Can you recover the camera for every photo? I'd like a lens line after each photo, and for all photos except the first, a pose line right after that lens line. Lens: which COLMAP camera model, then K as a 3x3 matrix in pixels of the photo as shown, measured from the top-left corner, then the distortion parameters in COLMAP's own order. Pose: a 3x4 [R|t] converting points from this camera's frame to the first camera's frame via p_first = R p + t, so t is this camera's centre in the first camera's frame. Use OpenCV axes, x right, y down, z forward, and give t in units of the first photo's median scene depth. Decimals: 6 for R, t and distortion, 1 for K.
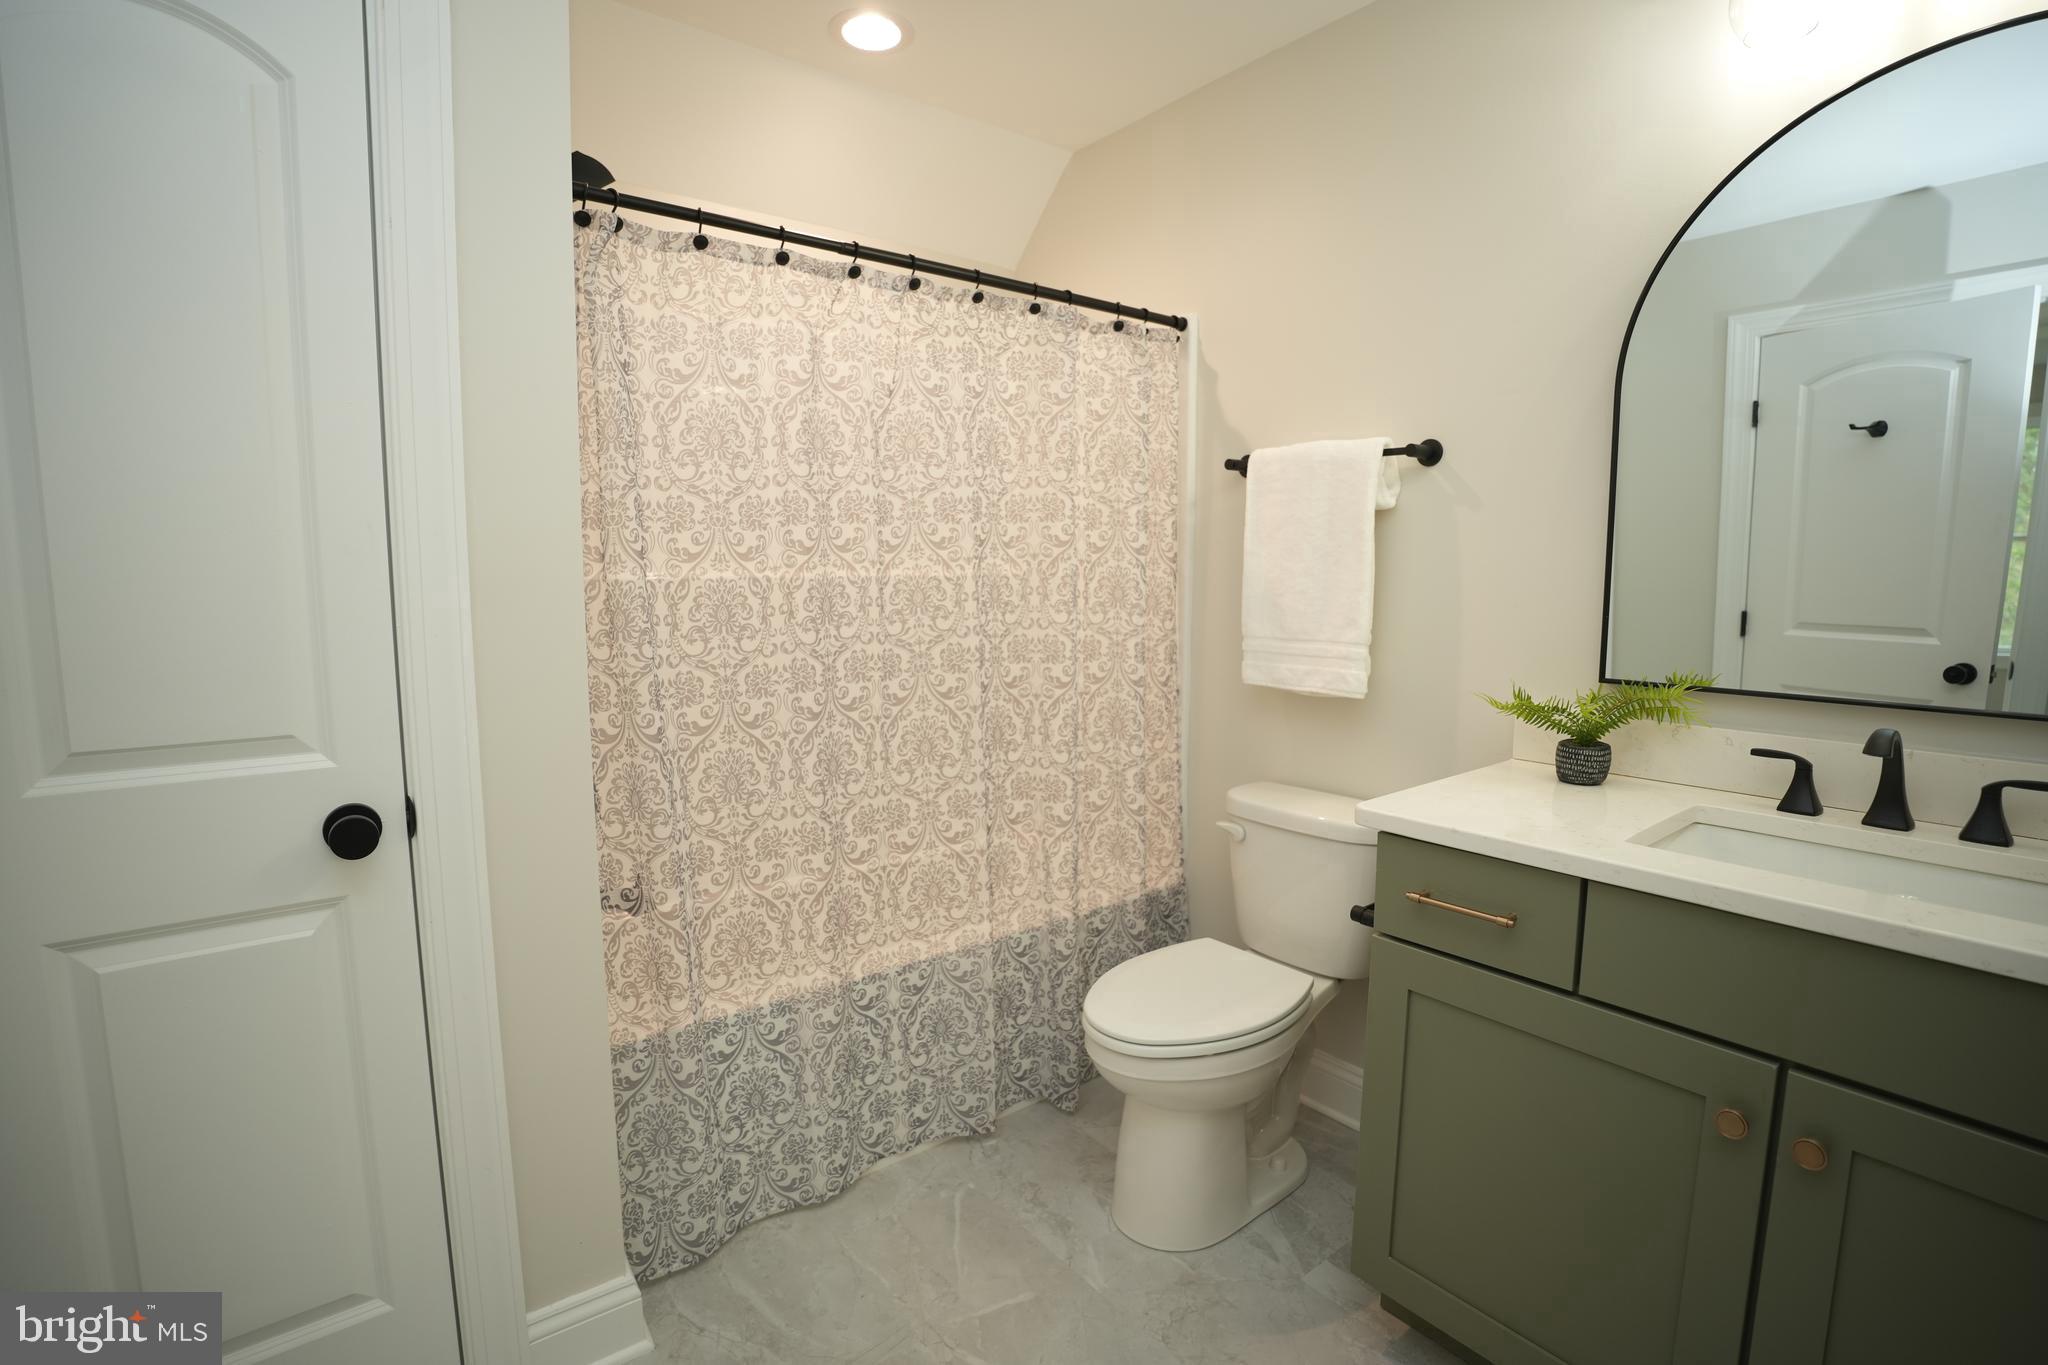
lens RADIAL K [[997.5, 0, 1024.0], [0, 997.5, 682.5], [0, 0, 1]] dist [0.000714, 0.000323]
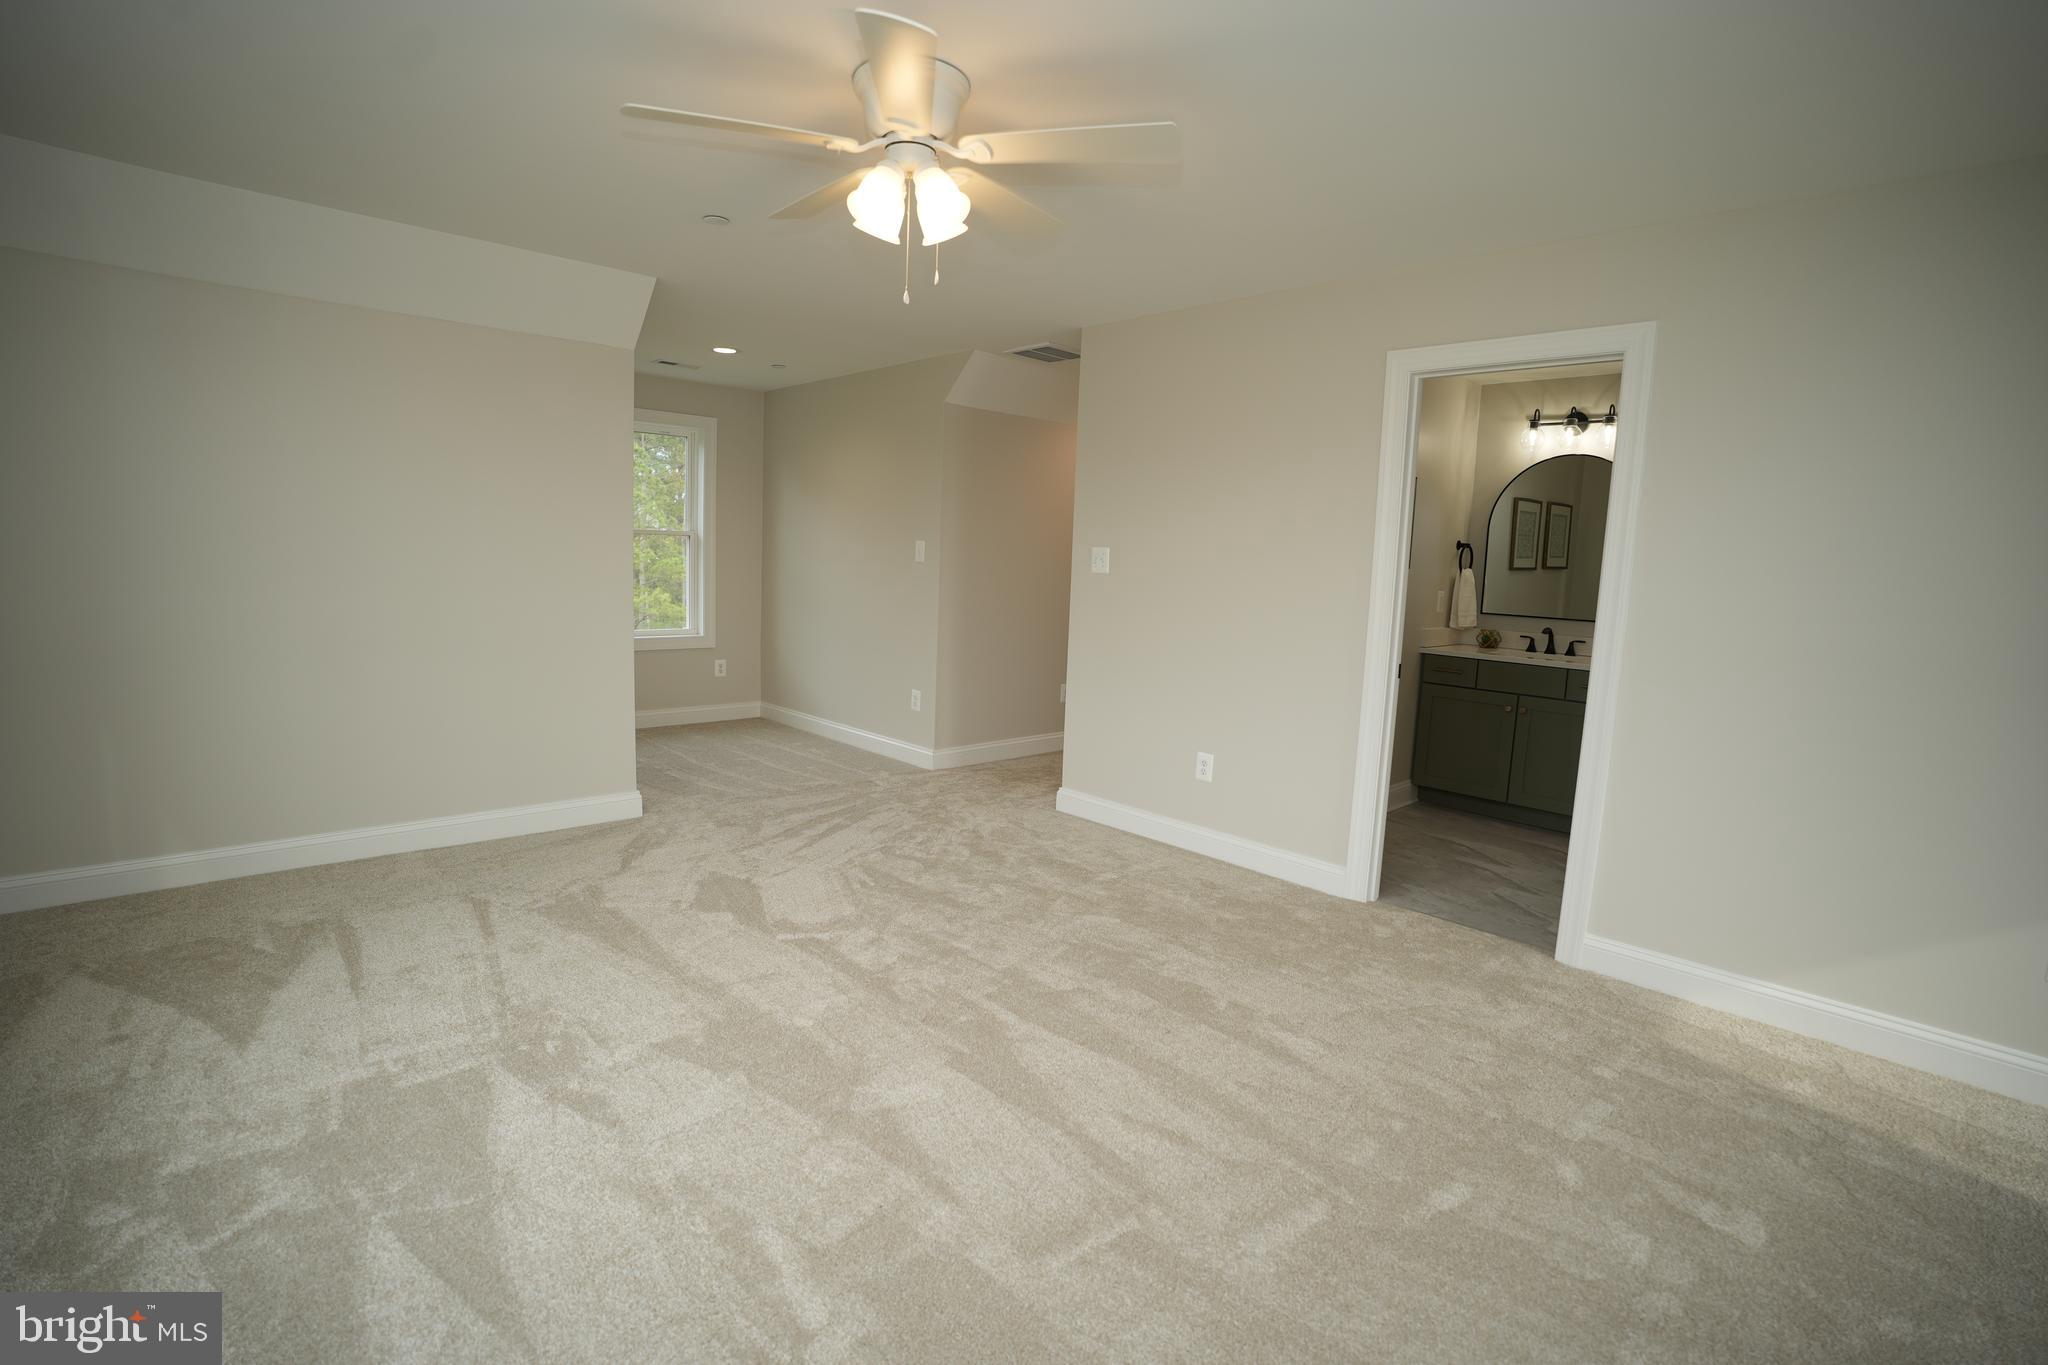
lens RADIAL K [[984.7, 0, 1024.0], [0, 984.7, 682.5], [0, 0, 1]] dist [-0.001597, -0.000176]
pose [[0.993753, 0.024541, 0.108874, -1.699420], [-0.027013, 0.999408, 0.021294, 0.241380], [-0.108287, -0.024102, 0.993827, -2.768544]]
